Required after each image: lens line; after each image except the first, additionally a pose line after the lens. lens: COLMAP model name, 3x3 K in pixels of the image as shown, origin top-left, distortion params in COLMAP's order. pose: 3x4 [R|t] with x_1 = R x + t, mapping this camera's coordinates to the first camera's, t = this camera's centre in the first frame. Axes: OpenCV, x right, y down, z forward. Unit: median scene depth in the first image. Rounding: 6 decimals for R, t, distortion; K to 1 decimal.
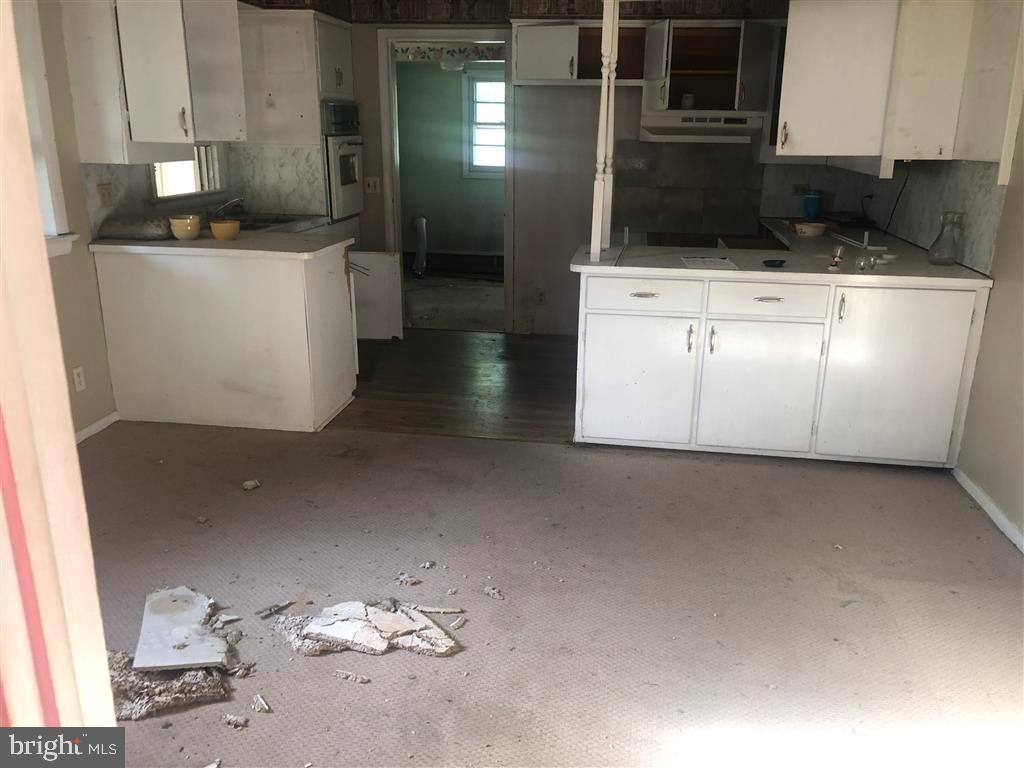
lens RADIAL K [[839.4, 0, 514.9], [0, 839.4, 375.9], [0, 0, 1]] dist [0.025351, 0.010553]
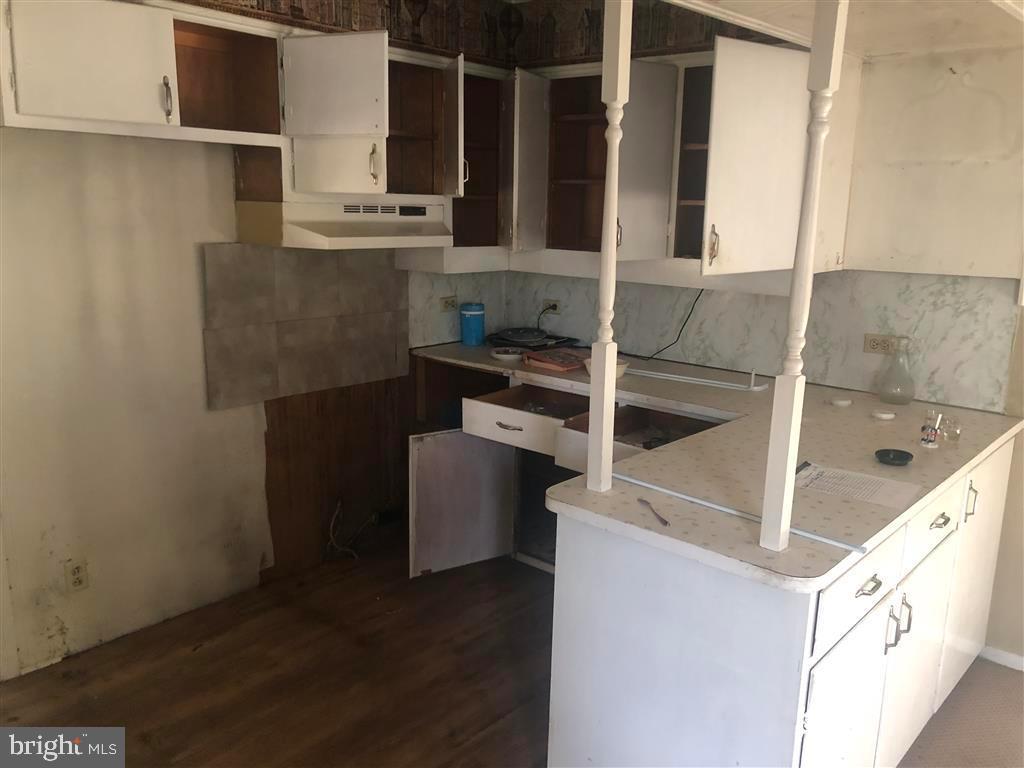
lens RADIAL K [[839.4, 0, 513.1], [0, 839.4, 389.7], [0, 0, 1]] dist [0.025351, 0.010553]
pose [[0.544858, -0.184178, 0.818051, -0.246435], [0.226320, 0.971675, 0.068026, -0.208273], [-0.807408, 0.148077, 0.571108, 0.630356]]
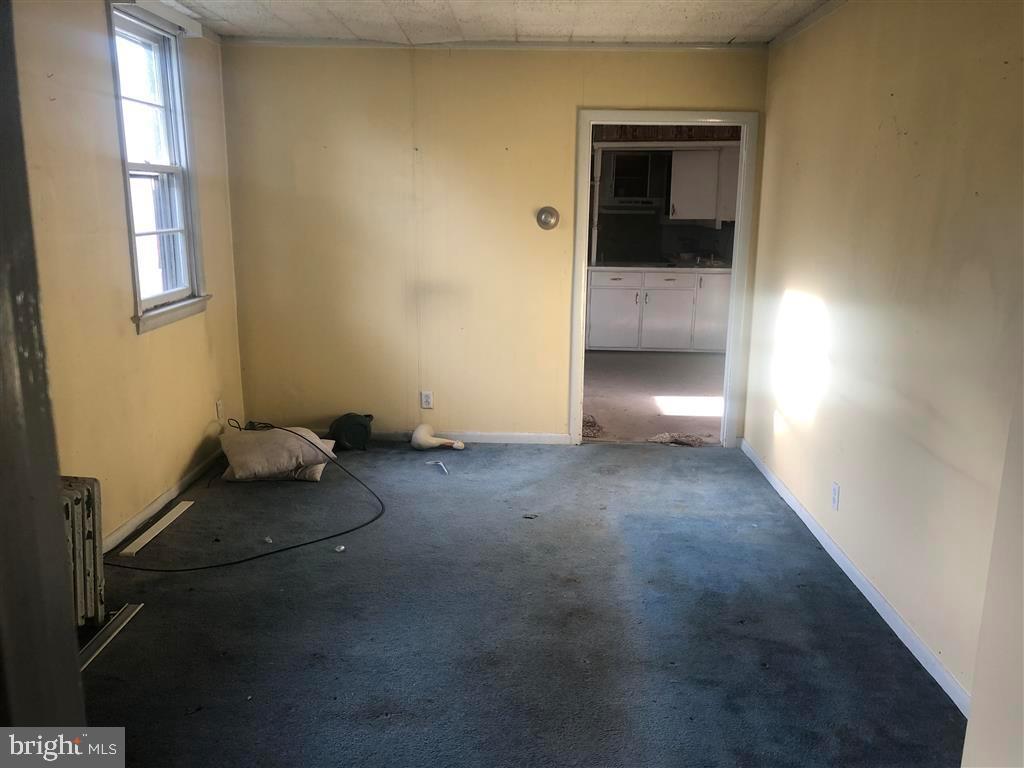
lens RADIAL K [[839.4, 0, 508.5], [0, 839.4, 388.4], [0, 0, 1]] dist [0.025351, 0.010553]
pose [[0.993598, -0.023755, 0.110450, -0.279992], [0.031547, 0.997094, -0.069346, 0.246417], [-0.108482, 0.072386, 0.991459, -0.850220]]
